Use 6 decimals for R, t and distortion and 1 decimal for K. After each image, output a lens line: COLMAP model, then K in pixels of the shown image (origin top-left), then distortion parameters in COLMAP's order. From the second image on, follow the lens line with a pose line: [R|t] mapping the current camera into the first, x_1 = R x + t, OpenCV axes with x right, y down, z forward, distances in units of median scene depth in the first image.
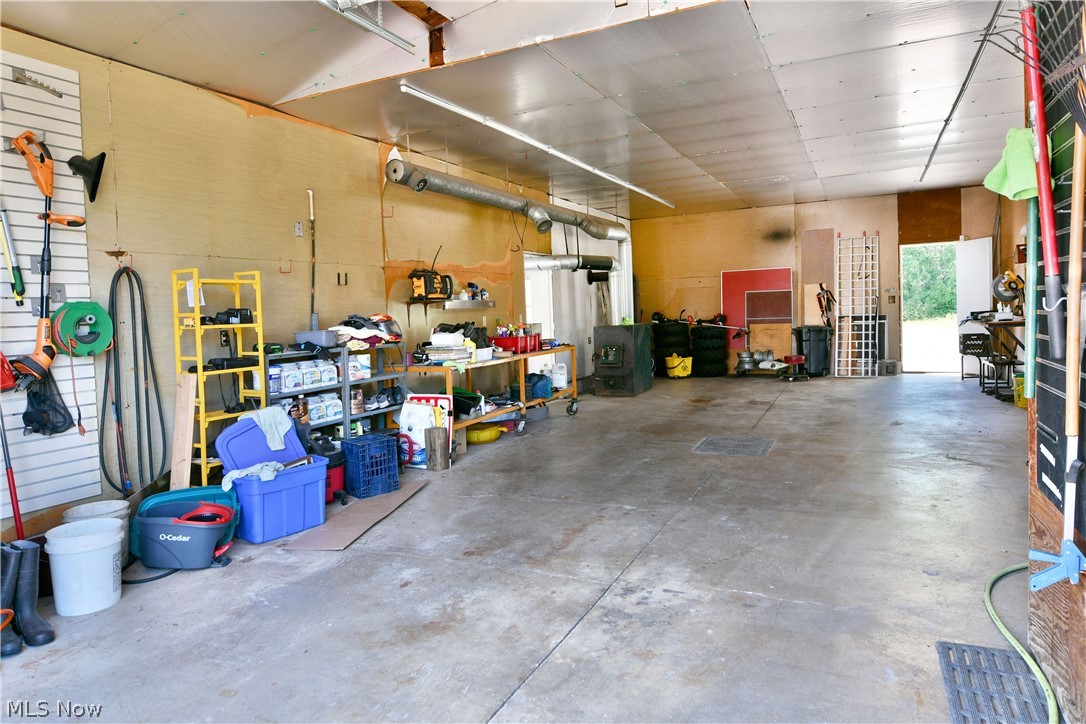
lens RADIAL K [[659.7, 0, 540.5], [0, 659.7, 357.9], [0, 0, 1]] dist [-0.005305, -0.007172]
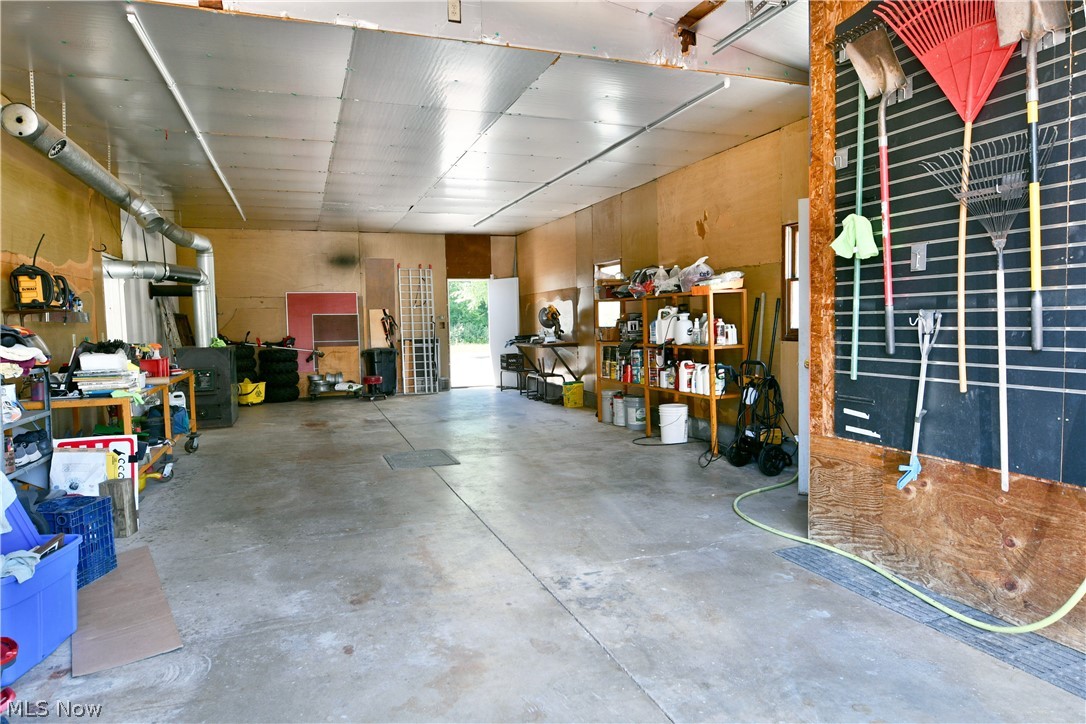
lens RADIAL K [[659.7, 0, 540.5], [0, 659.7, 357.9], [0, 0, 1]] dist [-0.005305, -0.007172]
pose [[0.703891, -0.011736, 0.710211, -0.310974], [0.040064, 0.998928, -0.023200, 0.004512], [-0.709177, 0.044784, 0.703606, 0.119822]]
